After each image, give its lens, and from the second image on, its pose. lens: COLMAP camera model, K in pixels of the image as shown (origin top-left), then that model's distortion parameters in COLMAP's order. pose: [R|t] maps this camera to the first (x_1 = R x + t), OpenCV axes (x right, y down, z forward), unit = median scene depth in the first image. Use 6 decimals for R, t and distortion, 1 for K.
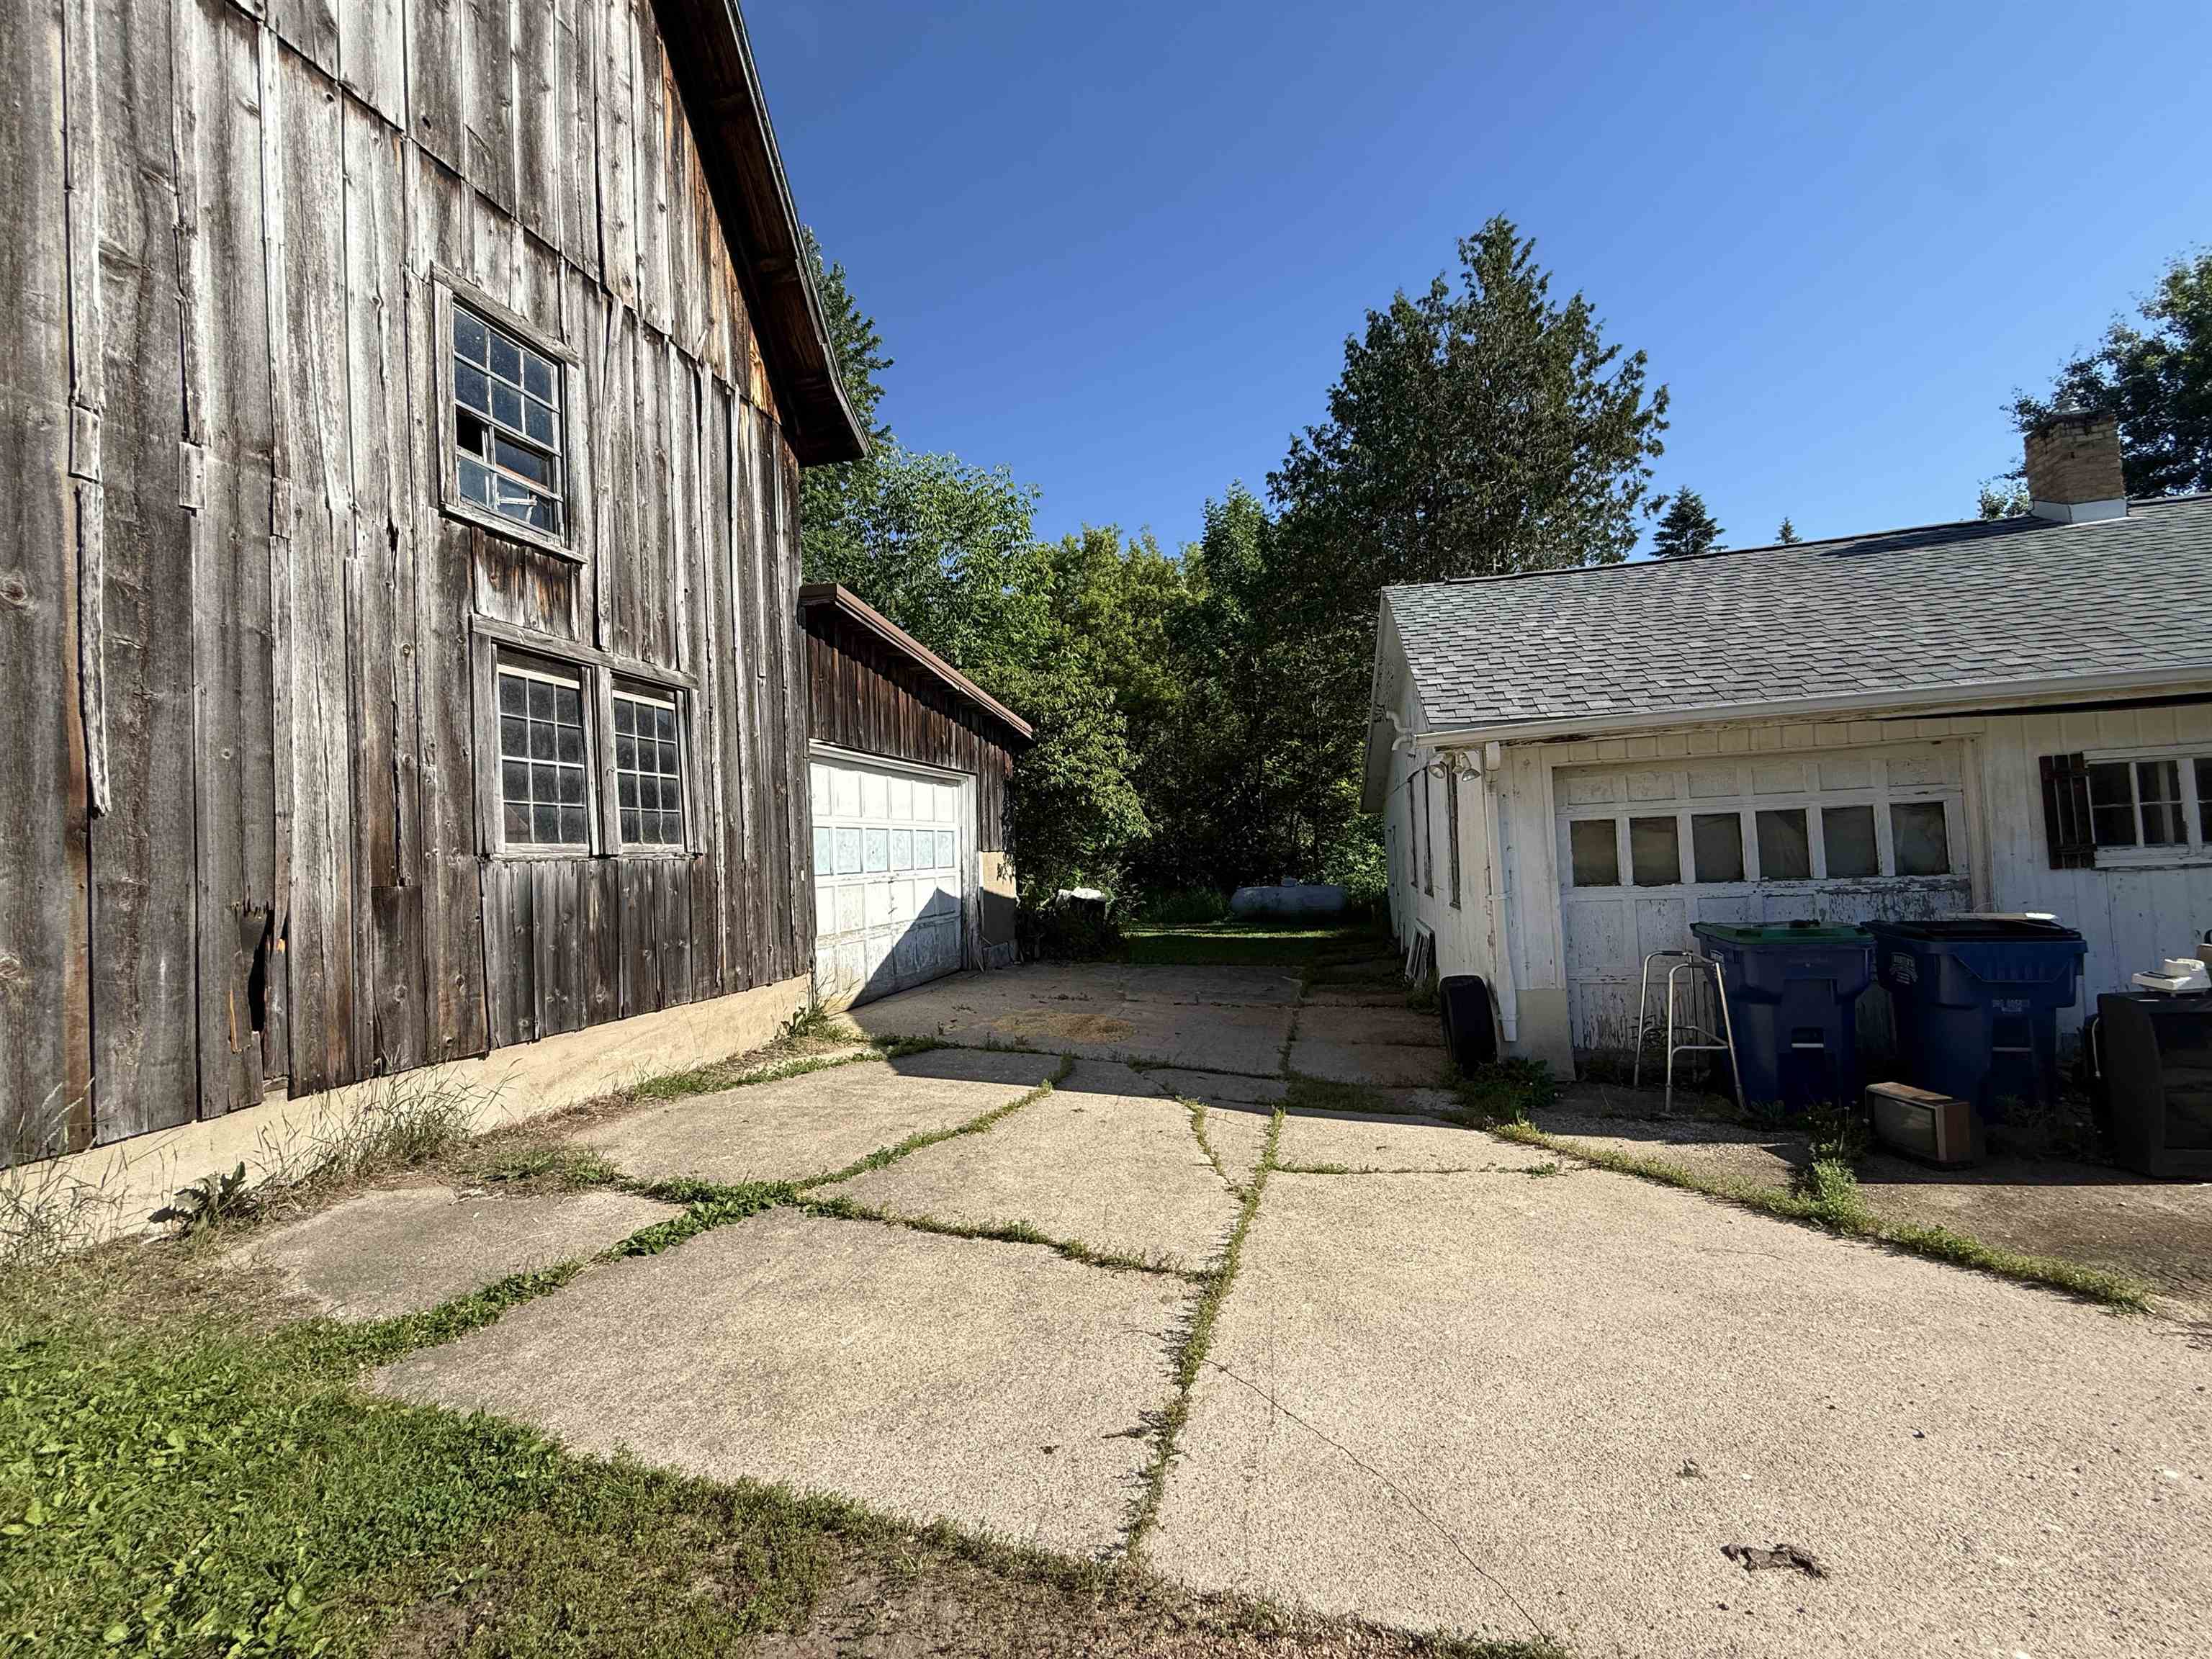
lens RADIAL K [[881.0, 0, 1102.0], [0, 881.0, 828.9], [0, 0, 1]] dist [-0.000552, 0.000190]
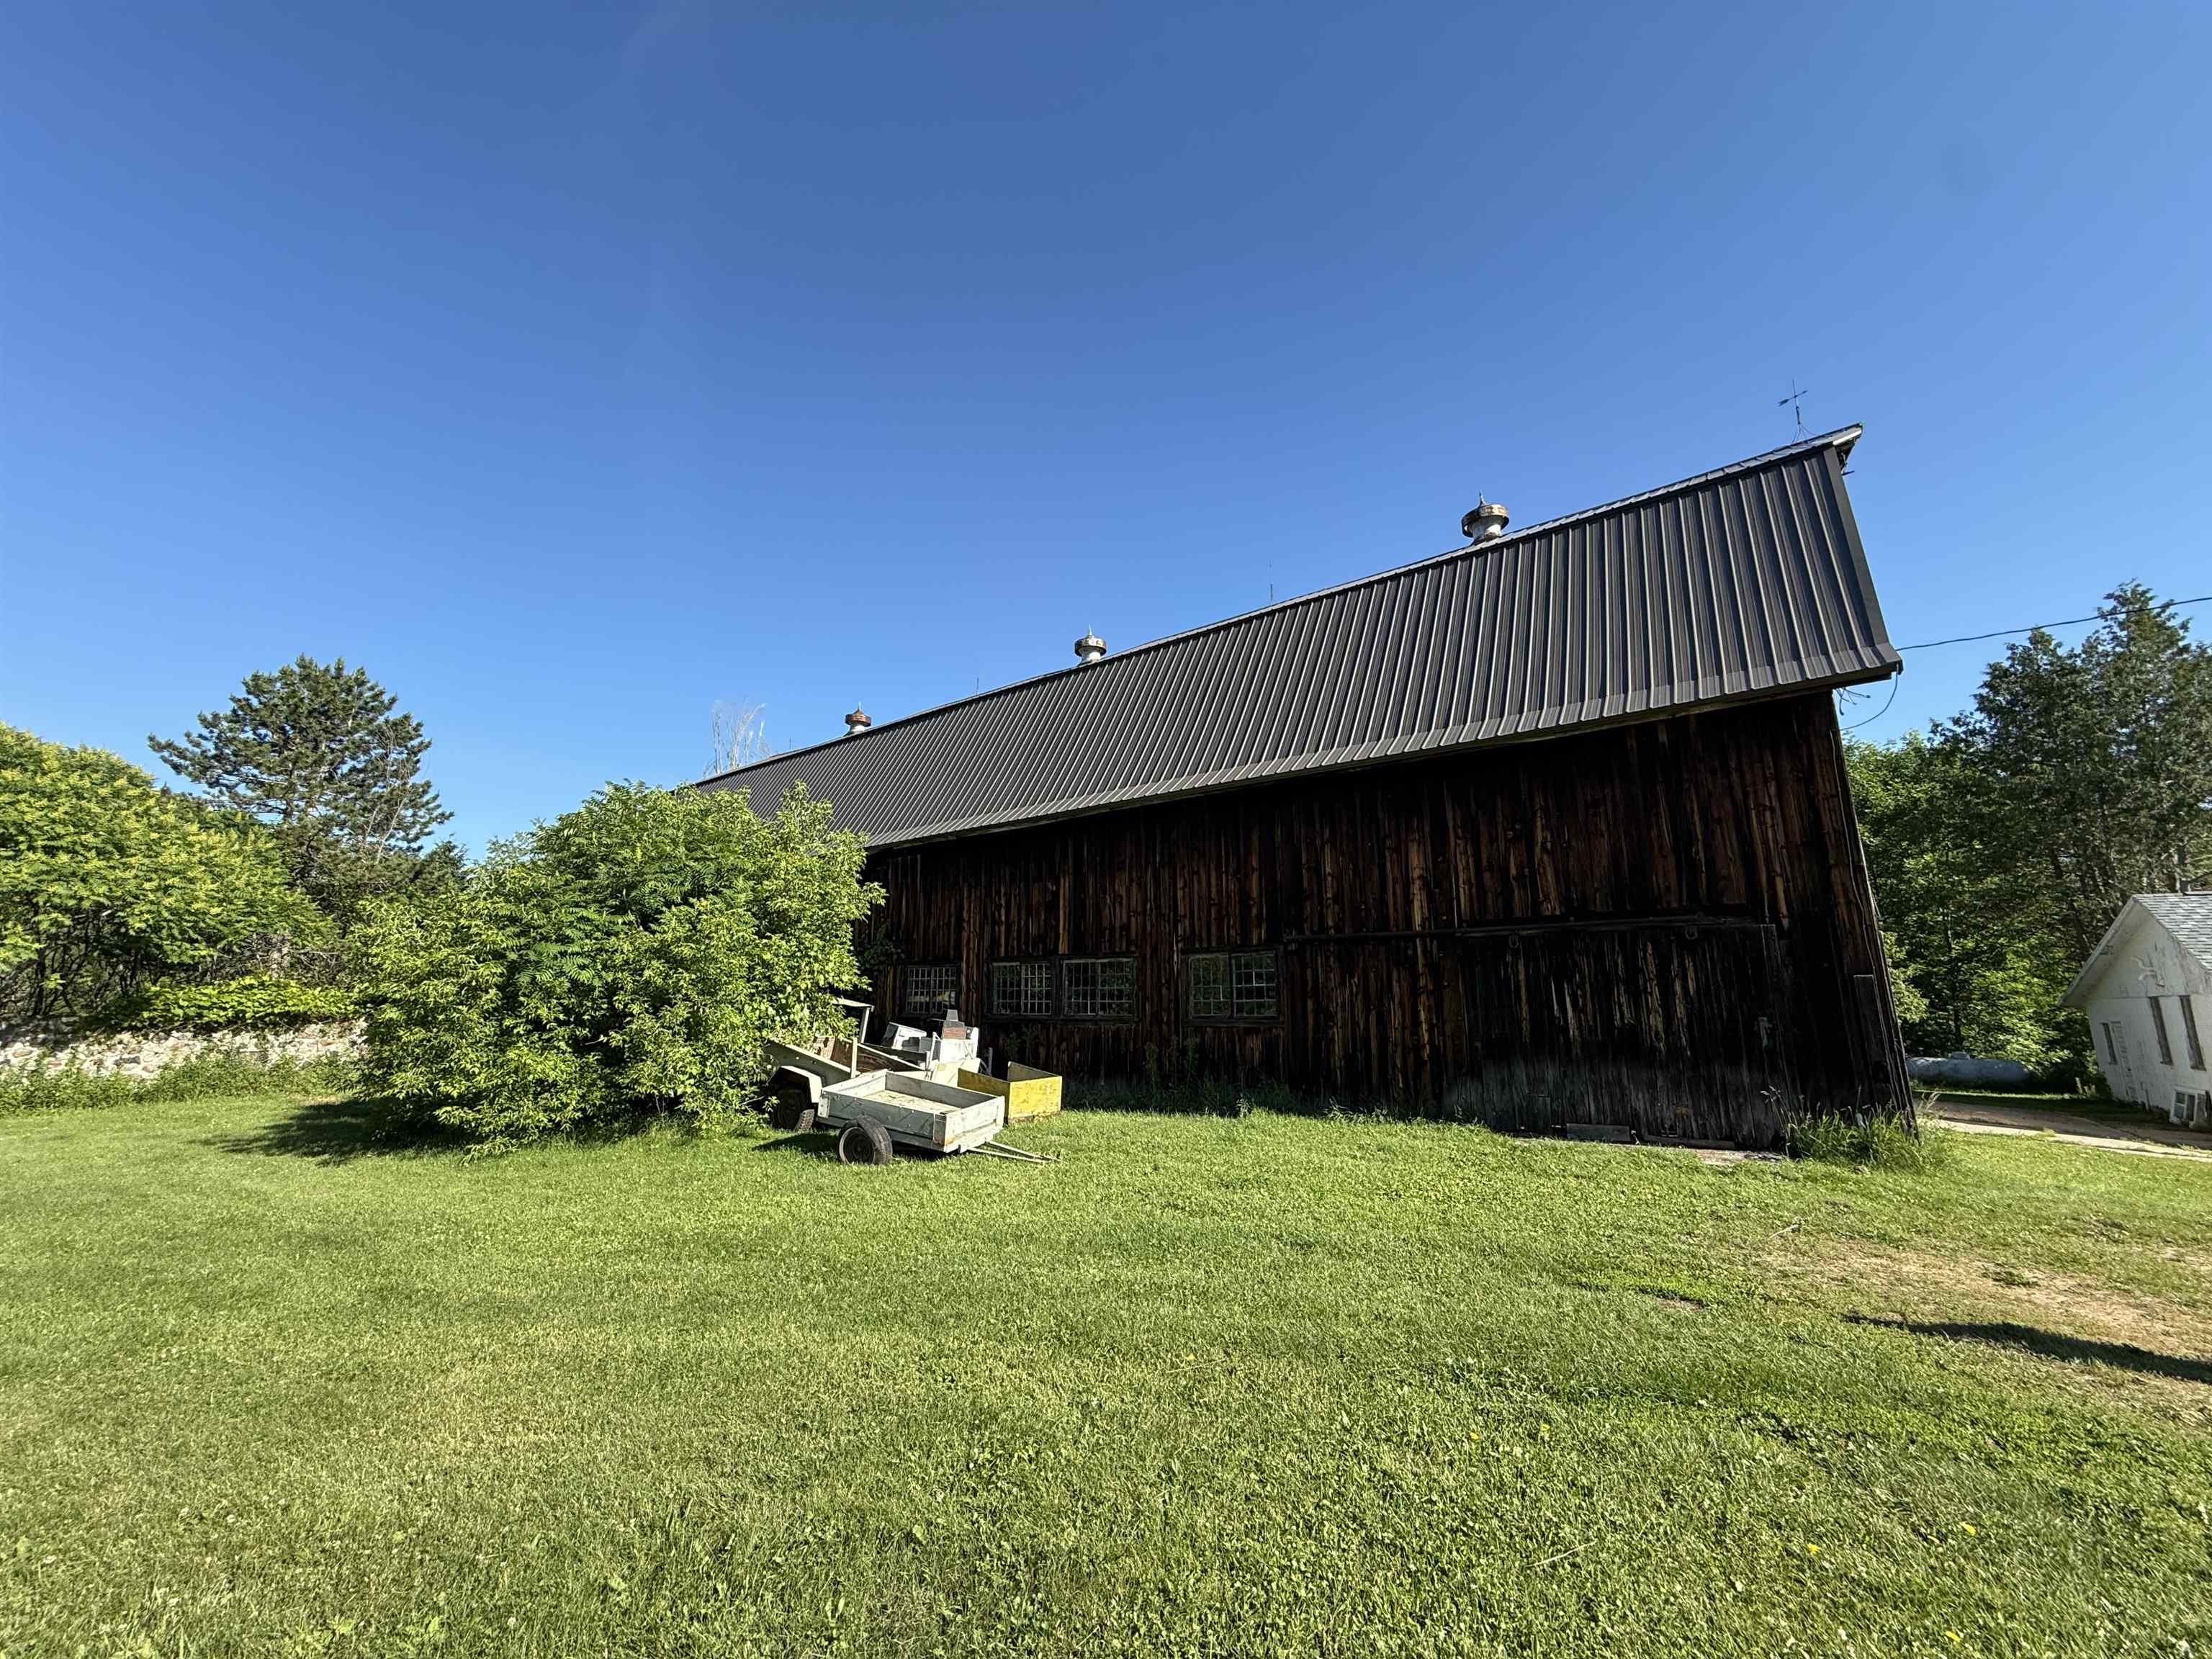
lens RADIAL K [[881.0, 0, 1102.0], [0, 881.0, 828.9], [0, 0, 1]] dist [-0.000552, 0.000190]
pose [[0.920029, -0.033846, -0.390386, -1.493459], [-0.029632, 0.987401, -0.155441, -0.097271], [0.390729, 0.154578, 0.907434, -2.439924]]
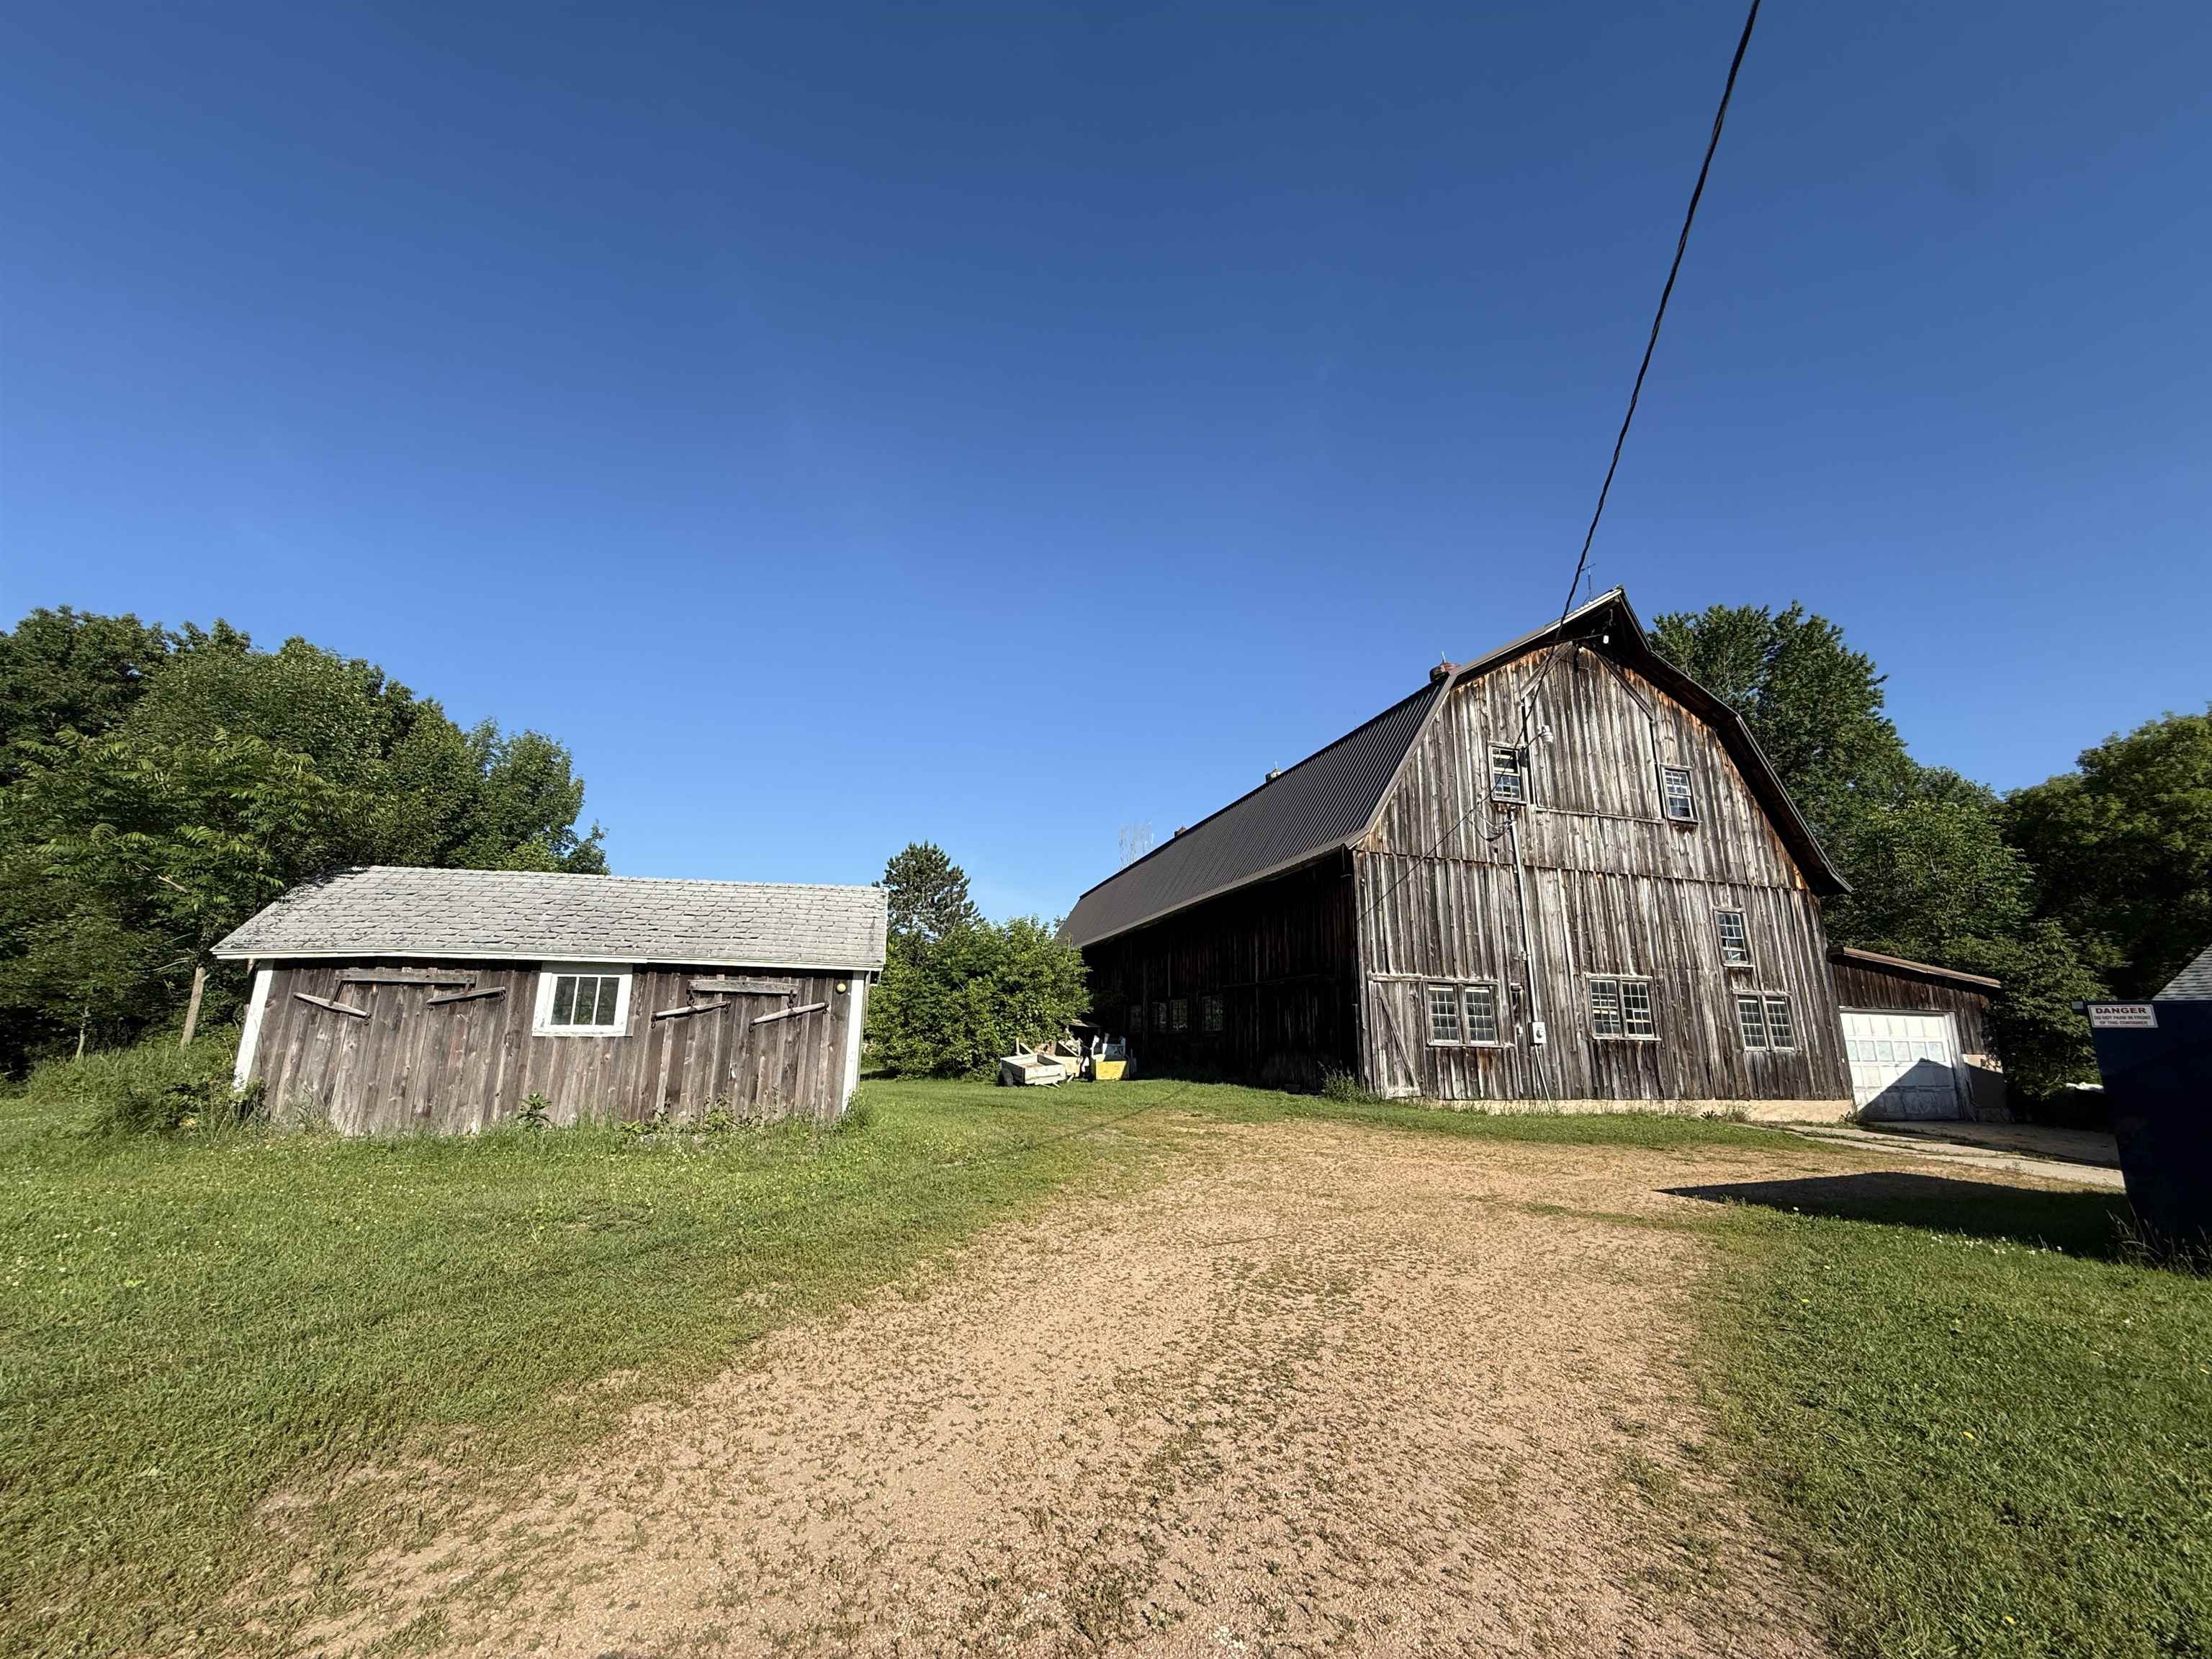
lens RADIAL K [[877.6, 0, 1100.6], [0, 877.6, 830.6], [0, 0, 1]] dist [0.000035, 0.000419]
pose [[0.509927, -0.150596, -0.846933, 1.021098], [-0.010242, 0.983424, -0.181033, -0.149735], [0.860156, 0.100988, 0.499932, -2.738951]]
